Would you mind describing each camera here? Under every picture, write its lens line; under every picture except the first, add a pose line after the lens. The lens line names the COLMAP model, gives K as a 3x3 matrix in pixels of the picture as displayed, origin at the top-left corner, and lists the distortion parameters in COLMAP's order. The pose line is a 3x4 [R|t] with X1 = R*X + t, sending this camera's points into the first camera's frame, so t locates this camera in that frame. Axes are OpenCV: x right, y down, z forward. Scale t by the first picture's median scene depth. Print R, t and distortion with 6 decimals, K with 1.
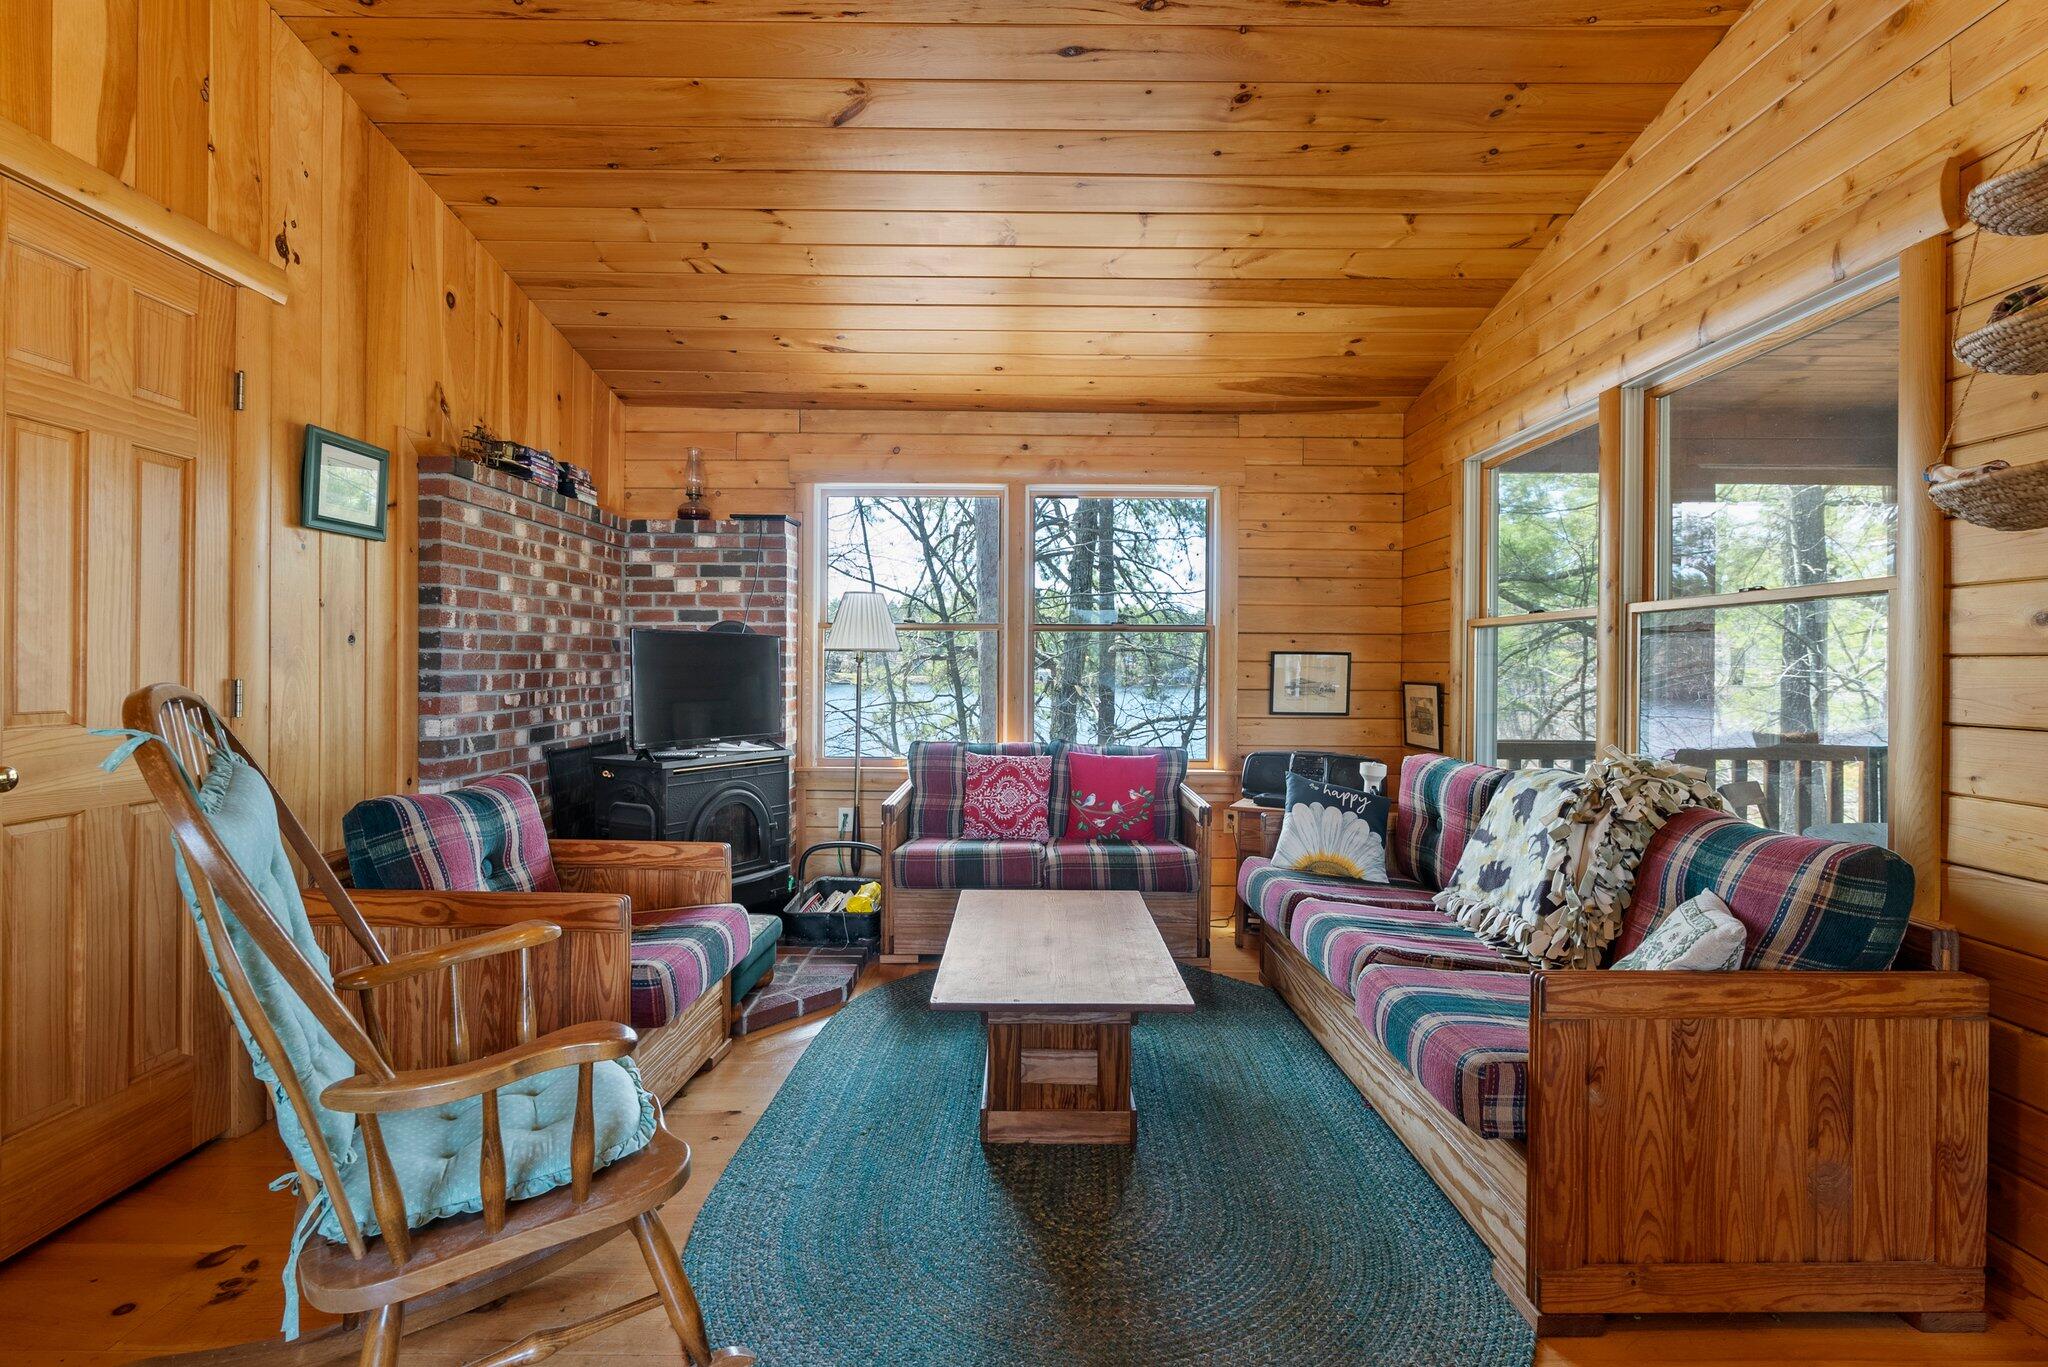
lens RADIAL K [[926.7, 0, 1024.4], [0, 926.7, 669.5], [0, 0, 1]] dist [-0.012572, 0.003877]
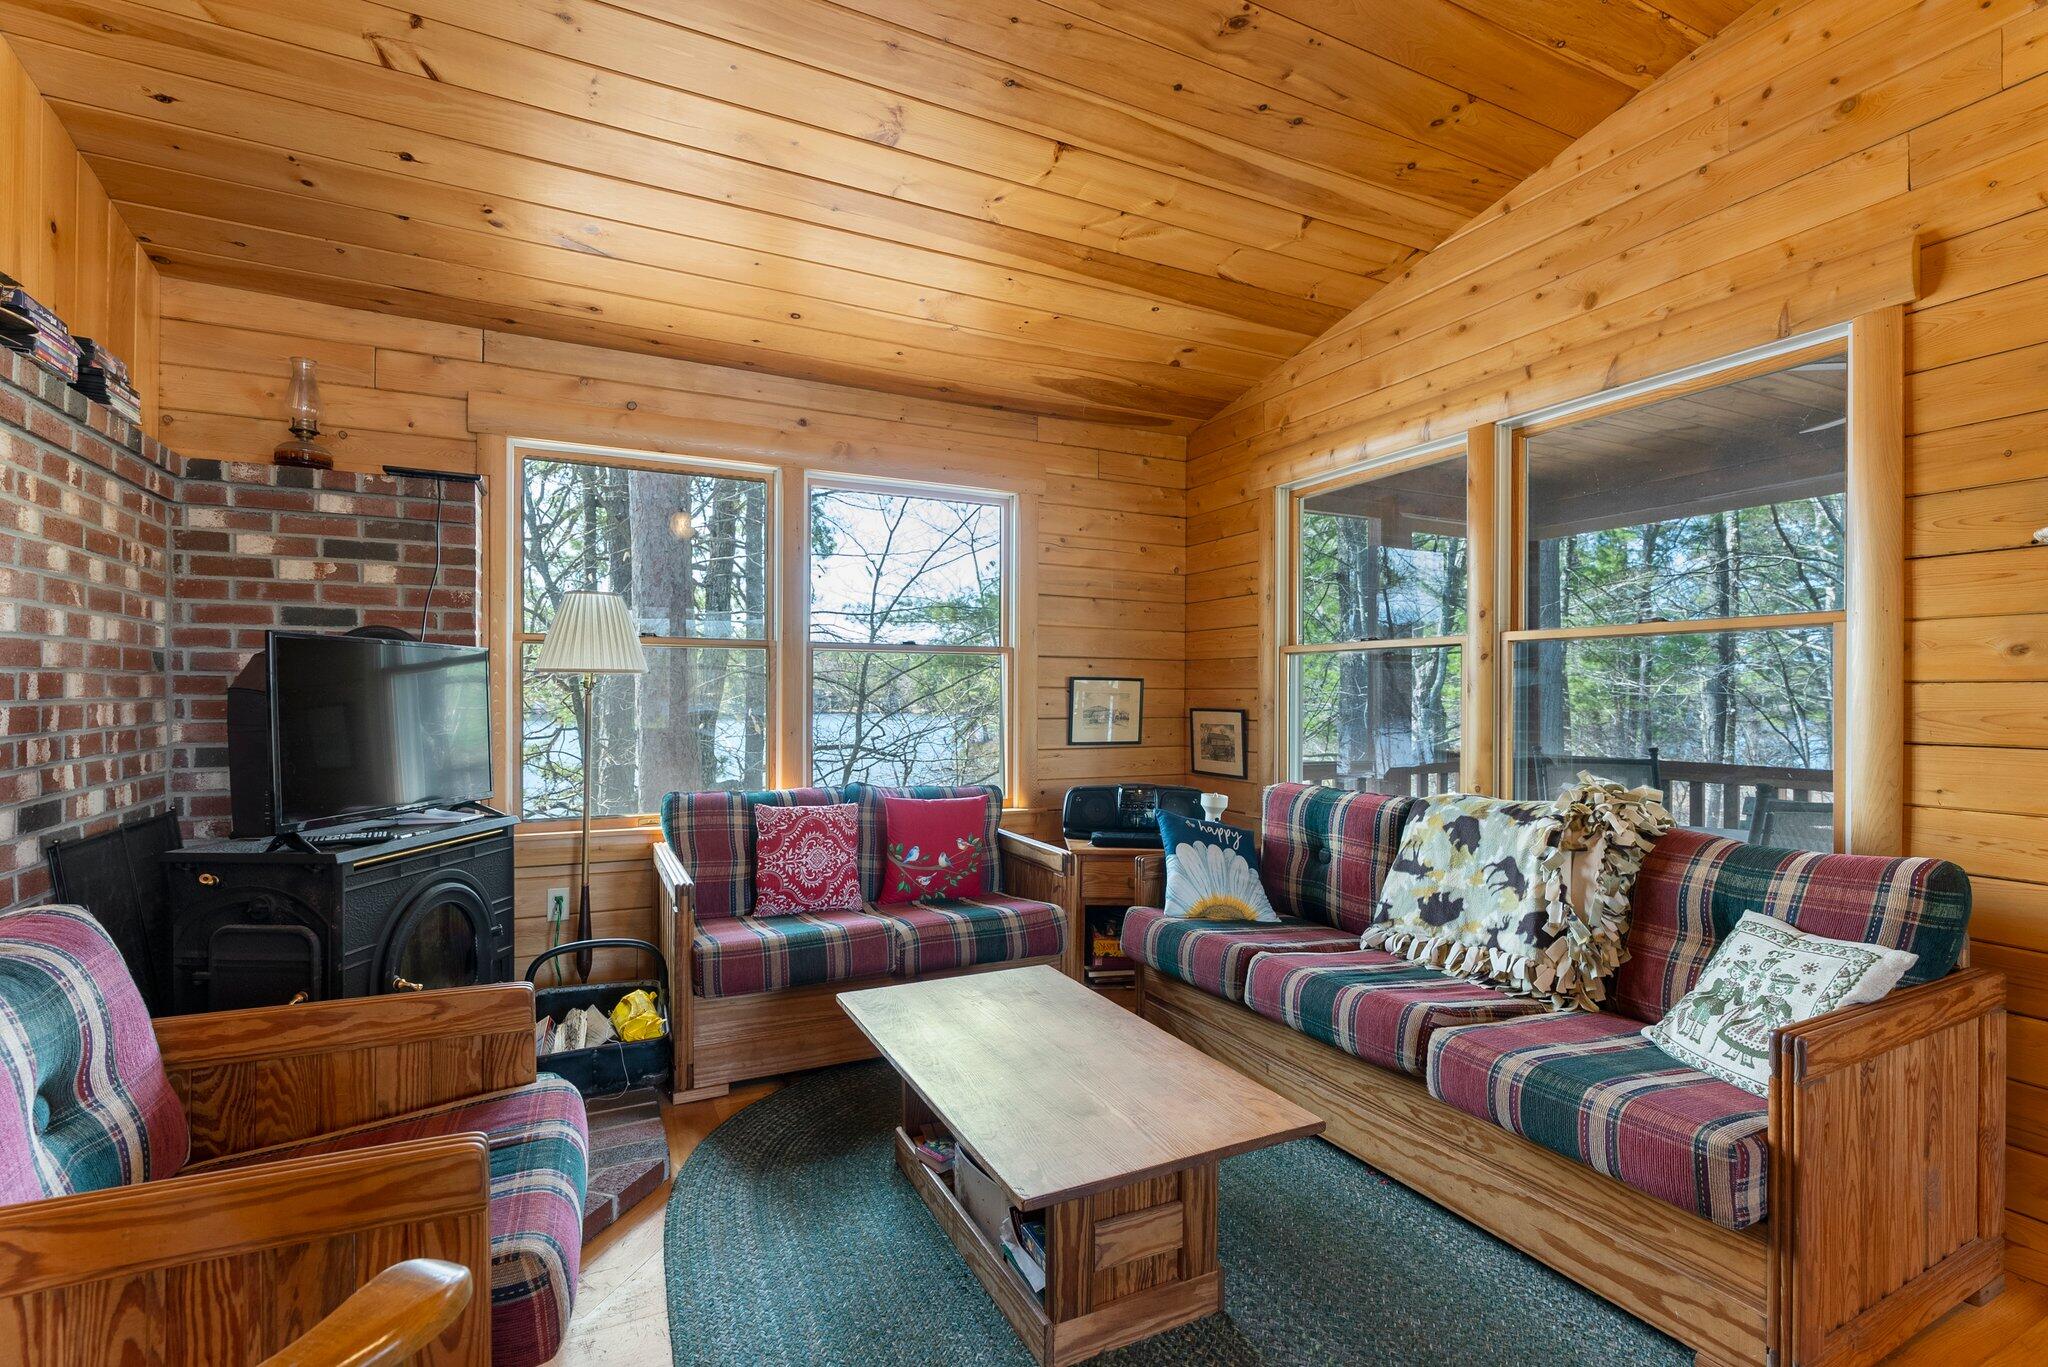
lens RADIAL K [[926.7, 0, 1027.7], [0, 926.7, 698.2], [0, 0, 1]] dist [-0.012572, 0.003877]
pose [[0.898114, -0.004194, 0.439743, -0.227590], [0.003304, 0.999991, 0.002789, -0.001076], [-0.439751, -0.001052, 0.898119, 0.236890]]
